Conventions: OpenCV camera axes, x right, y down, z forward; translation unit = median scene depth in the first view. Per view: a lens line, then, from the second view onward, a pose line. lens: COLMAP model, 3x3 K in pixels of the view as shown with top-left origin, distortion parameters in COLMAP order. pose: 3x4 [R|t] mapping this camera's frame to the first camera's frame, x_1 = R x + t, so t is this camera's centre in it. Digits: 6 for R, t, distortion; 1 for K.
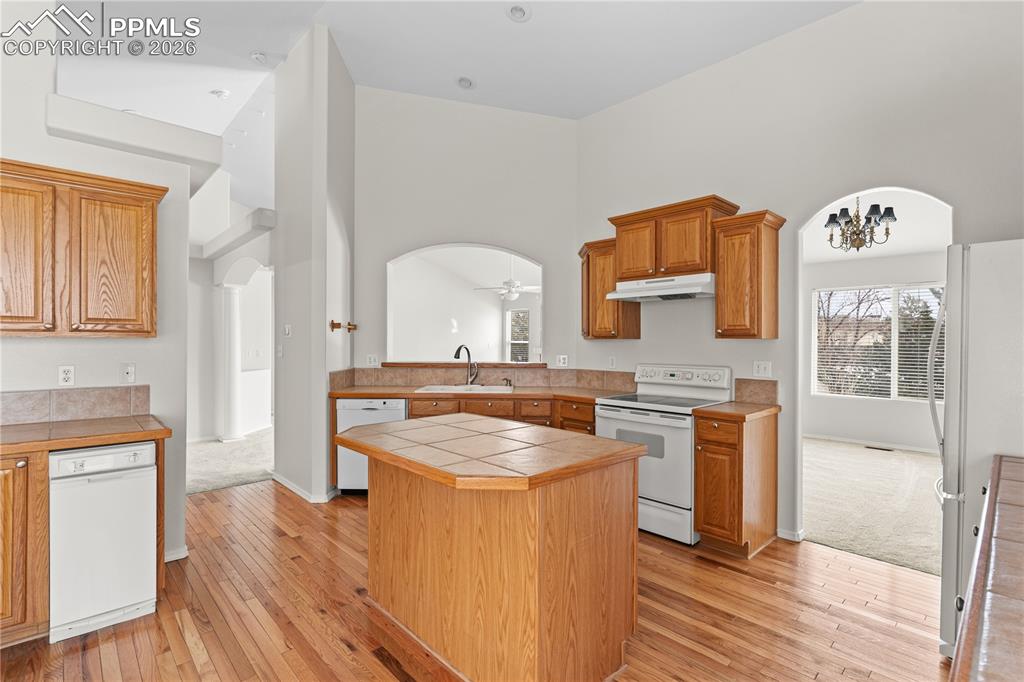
lens RADIAL K [[485.3, 0, 512.7], [0, 485.3, 351.6], [0, 0, 1]] dist [-0.002615, -0.000257]
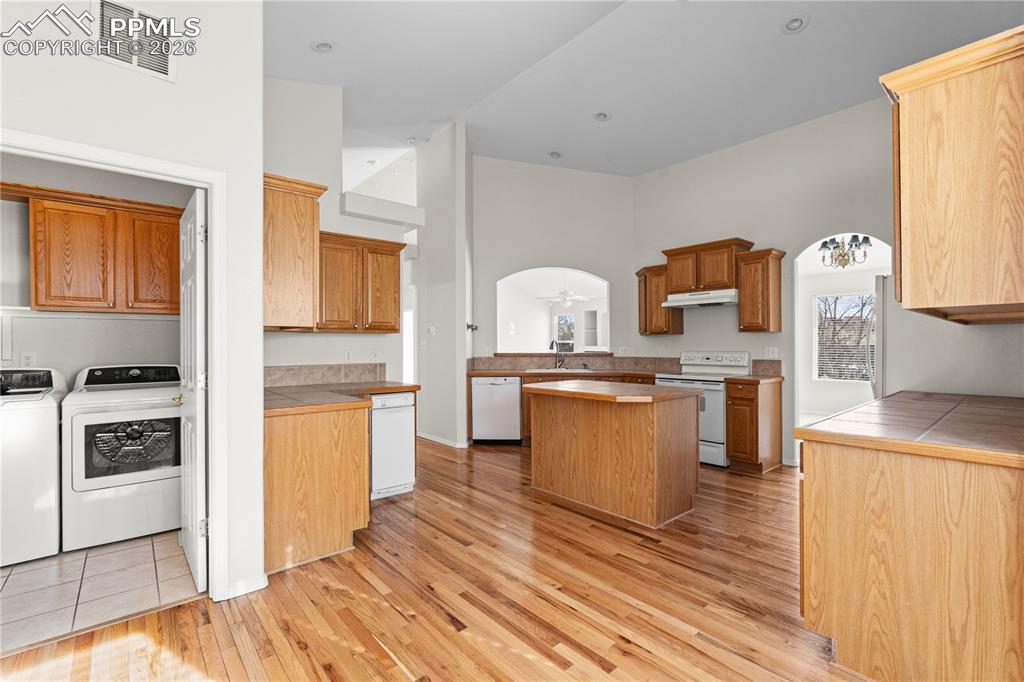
lens RADIAL K [[458.3, 0, 511.8], [0, 458.3, 351.7], [0, 0, 1]] dist [-0.005354, 0.000023]
pose [[0.998882, -0.006535, -0.046818, -0.193082], [0.006277, 0.999964, -0.005656, 0.032601], [0.046853, 0.005355, 0.998887, -0.396892]]
